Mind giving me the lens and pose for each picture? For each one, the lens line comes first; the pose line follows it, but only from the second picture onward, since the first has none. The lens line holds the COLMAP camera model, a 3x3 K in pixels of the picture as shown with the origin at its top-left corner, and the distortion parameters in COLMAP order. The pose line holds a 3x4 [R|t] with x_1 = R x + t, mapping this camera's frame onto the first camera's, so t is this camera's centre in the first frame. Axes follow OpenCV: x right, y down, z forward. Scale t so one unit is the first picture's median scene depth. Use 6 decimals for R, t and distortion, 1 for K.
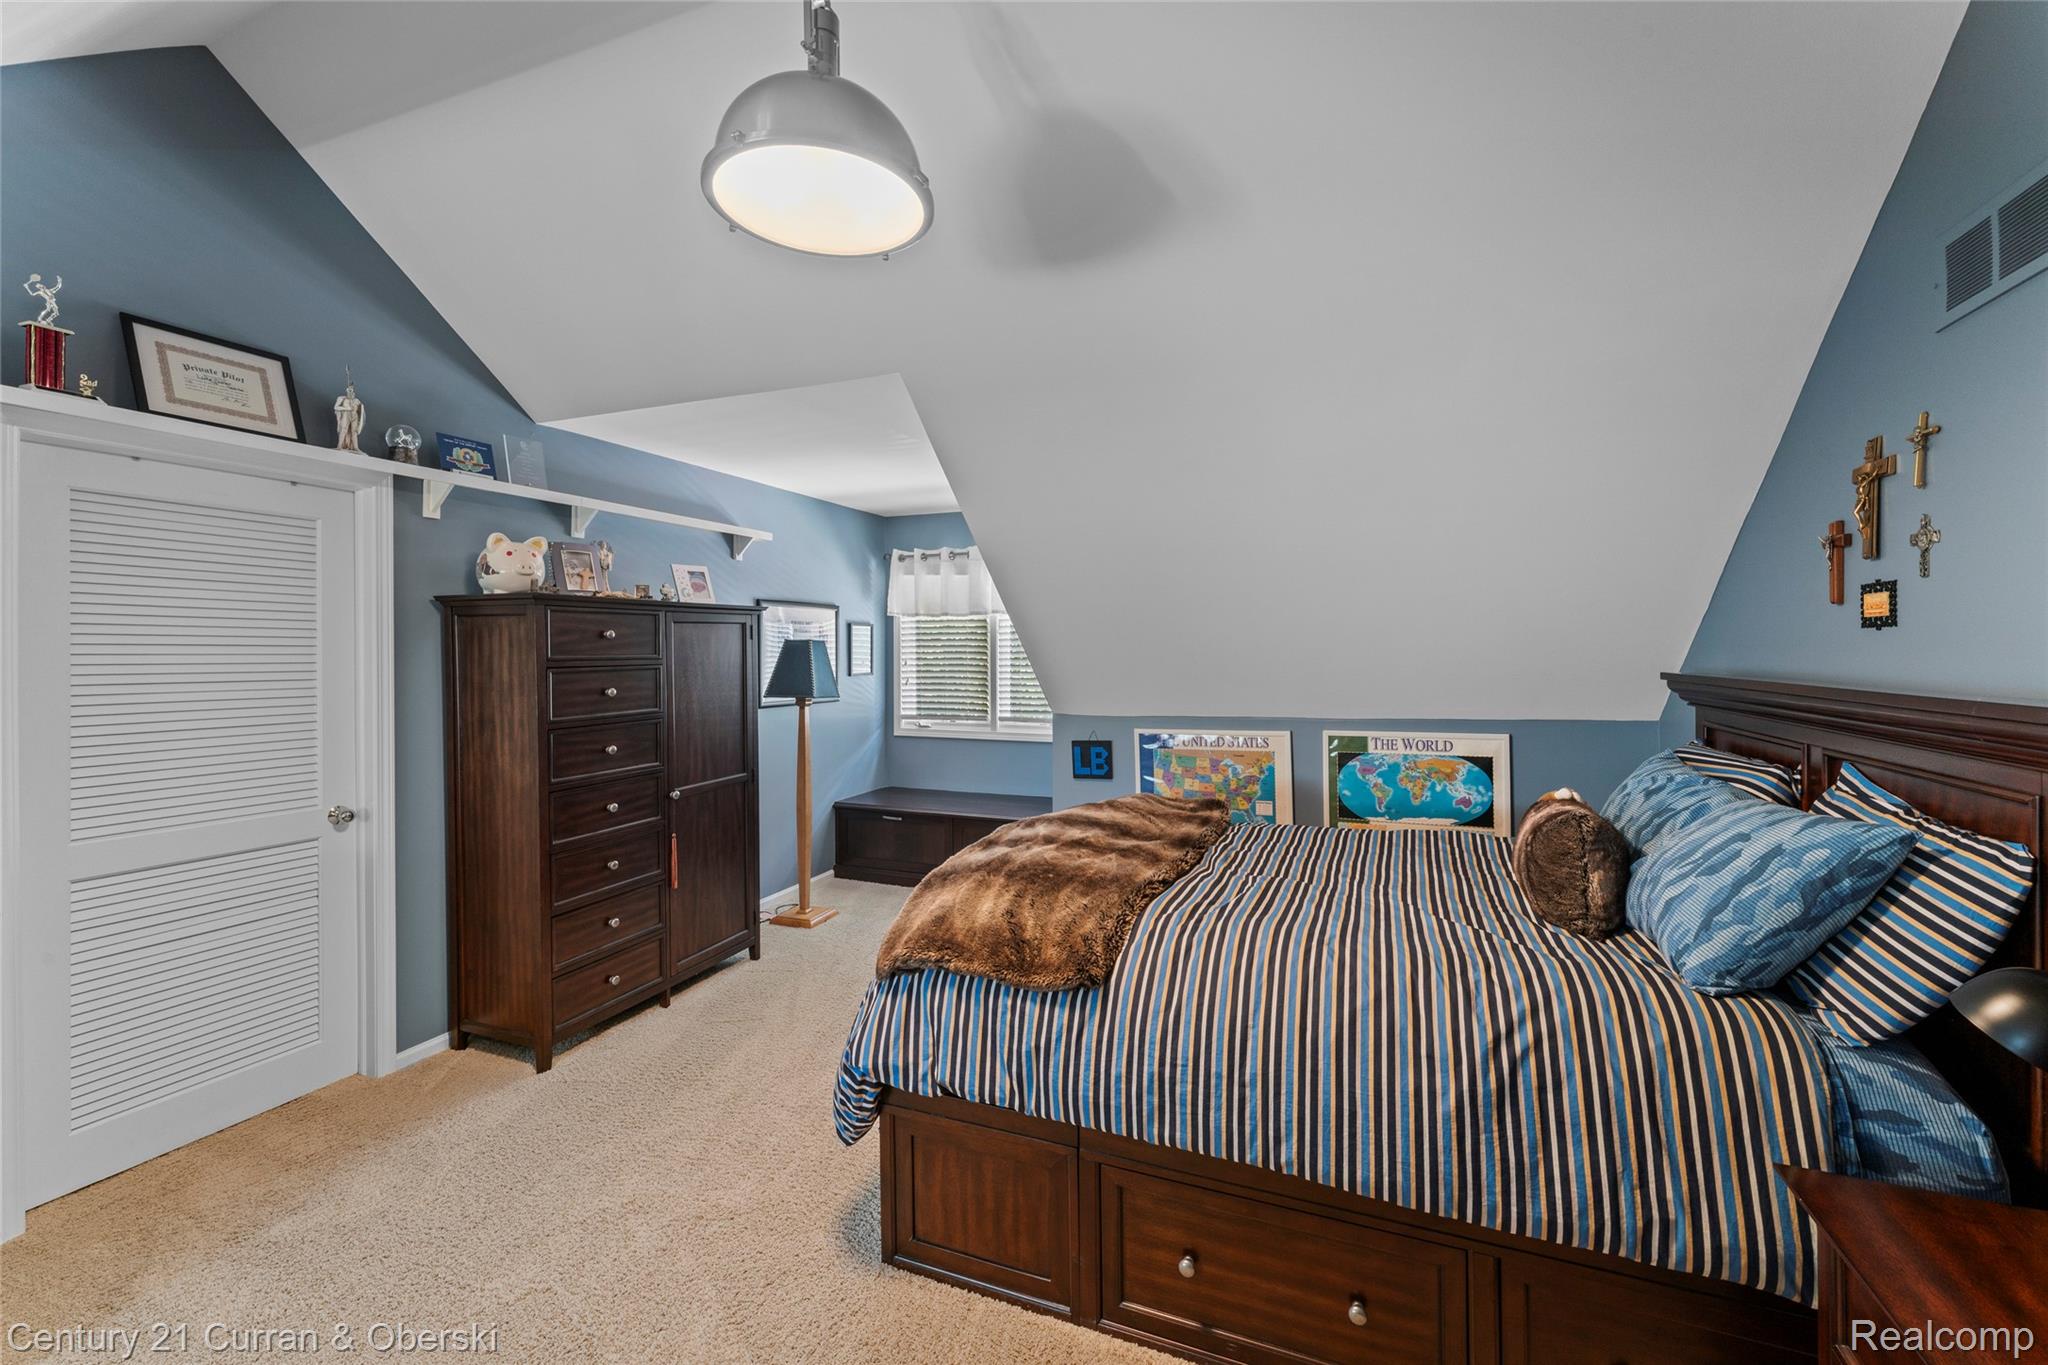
lens RADIAL K [[830.0, 0, 1062.0], [0, 830.0, 653.4], [0, 0, 1]] dist [0.003476, -0.000411]
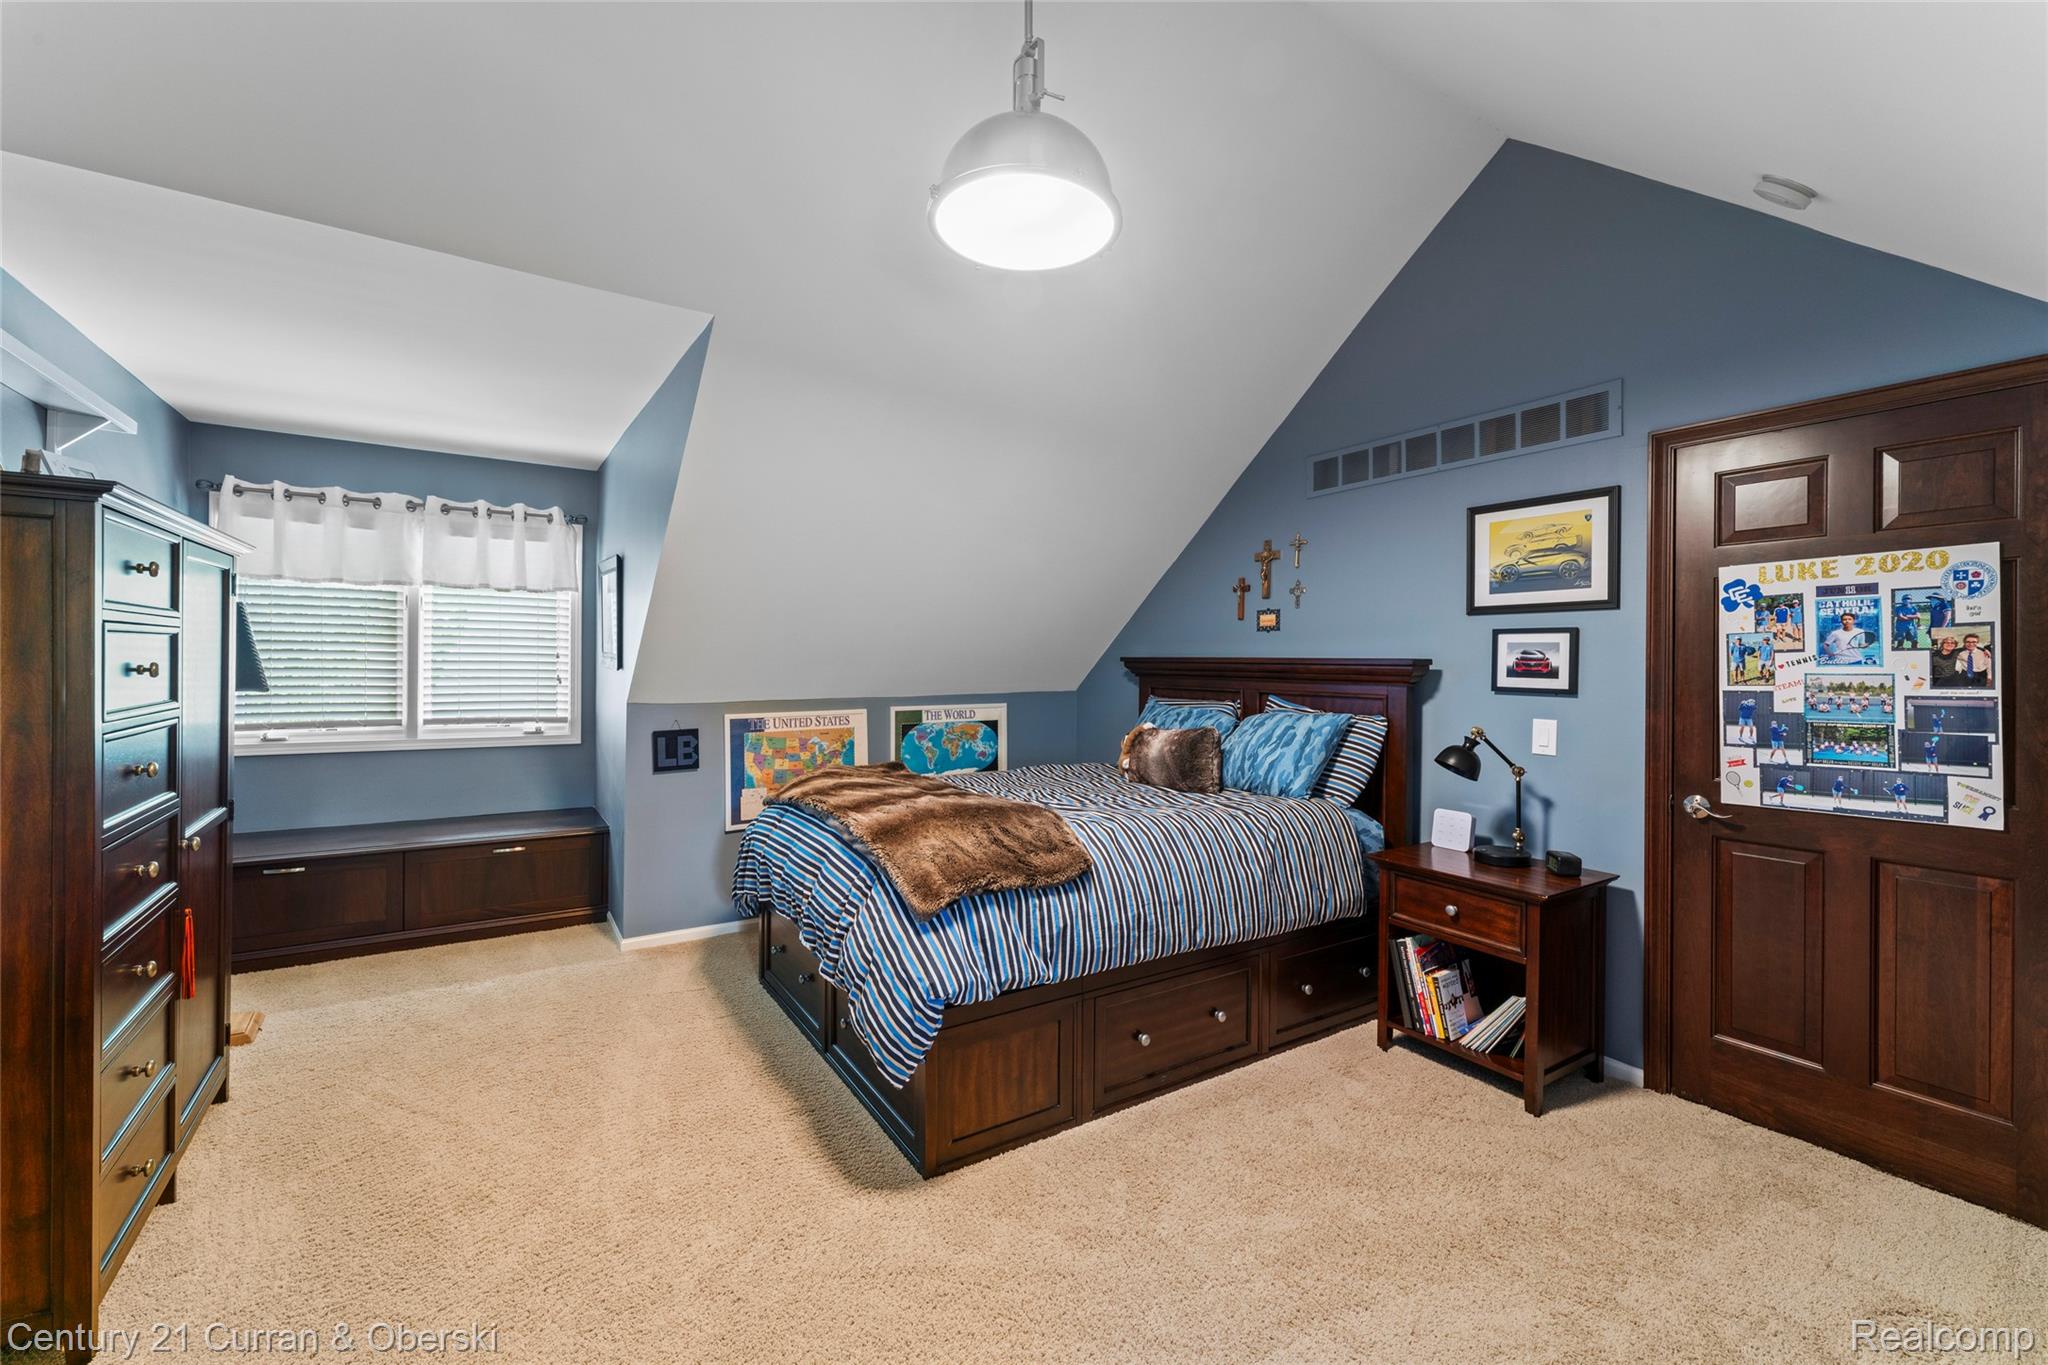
lens RADIAL K [[830.0, 0, 1011.9], [0, 830.0, 670.2], [0, 0, 1]] dist [0.003476, -0.000411]
pose [[0.587284, 0.002643, 0.809377, -0.593095], [-0.009159, 0.999952, 0.003380, 0.035883], [-0.809329, -0.009398, 0.587280, 0.160642]]
